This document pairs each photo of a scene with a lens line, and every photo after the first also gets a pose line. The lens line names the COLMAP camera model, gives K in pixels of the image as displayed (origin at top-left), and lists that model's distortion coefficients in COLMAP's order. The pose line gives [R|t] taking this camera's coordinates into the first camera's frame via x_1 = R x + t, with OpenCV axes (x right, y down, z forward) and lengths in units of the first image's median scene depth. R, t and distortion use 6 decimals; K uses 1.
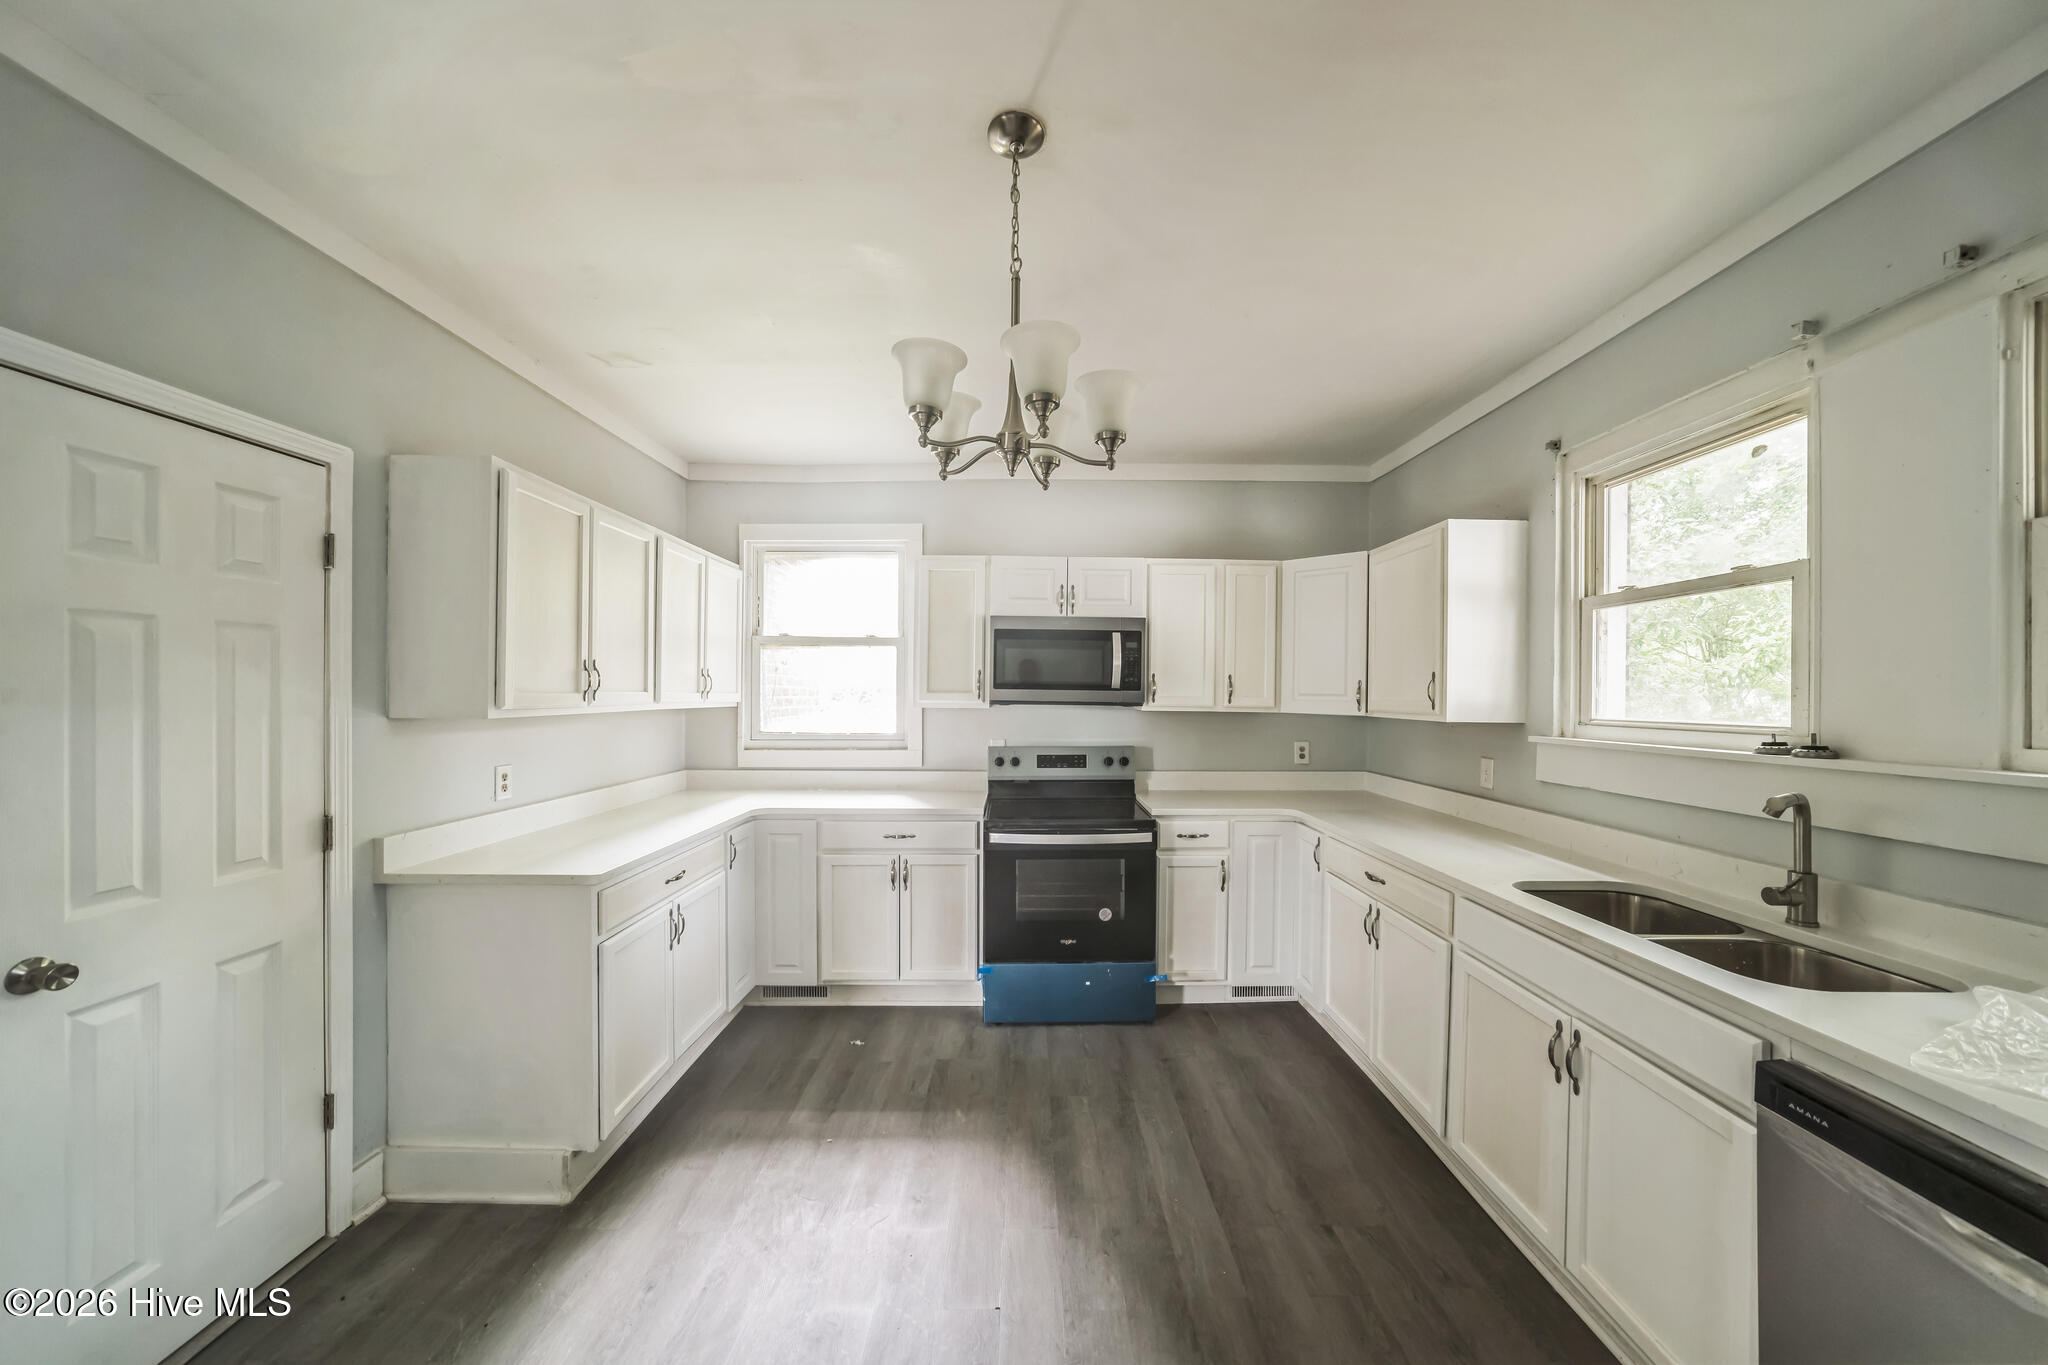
lens RADIAL K [[722.0, 0, 1028.4], [0, 722.0, 696.0], [0, 0, 1]] dist [-0.034229, 0.009523]
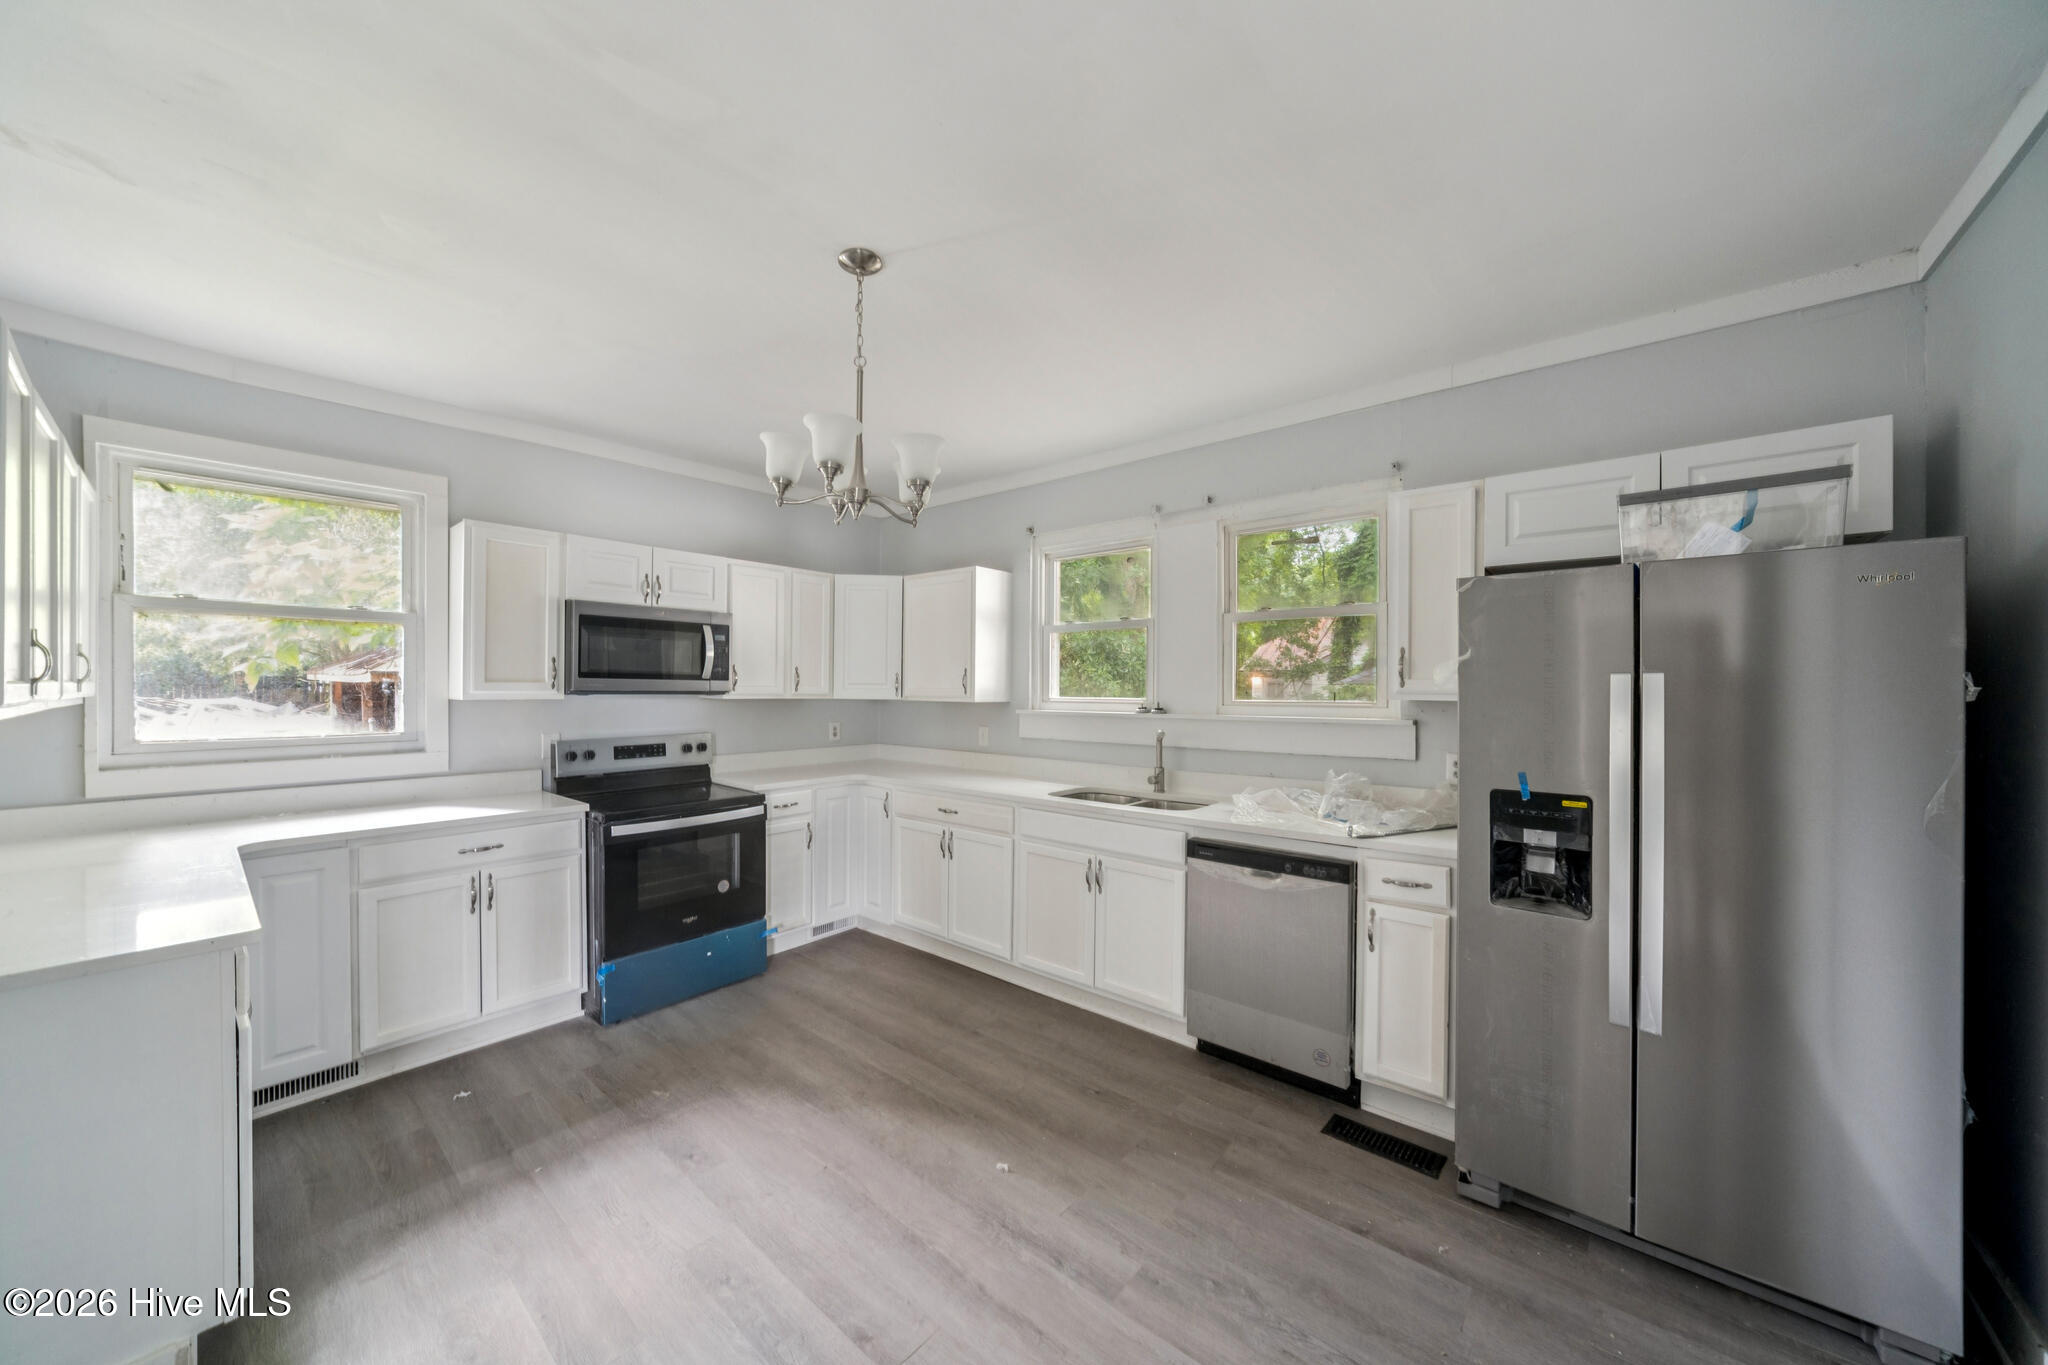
lens RADIAL K [[749.5, 0, 1020.8], [0, 749.5, 695.0], [0, 0, 1]] dist [-0.012980, 0.000016]
pose [[0.638266, -0.011651, 0.769728, -0.462567], [0.001783, 0.999905, 0.013656, 0.000198], [-0.769814, -0.007344, 0.638227, -0.062966]]
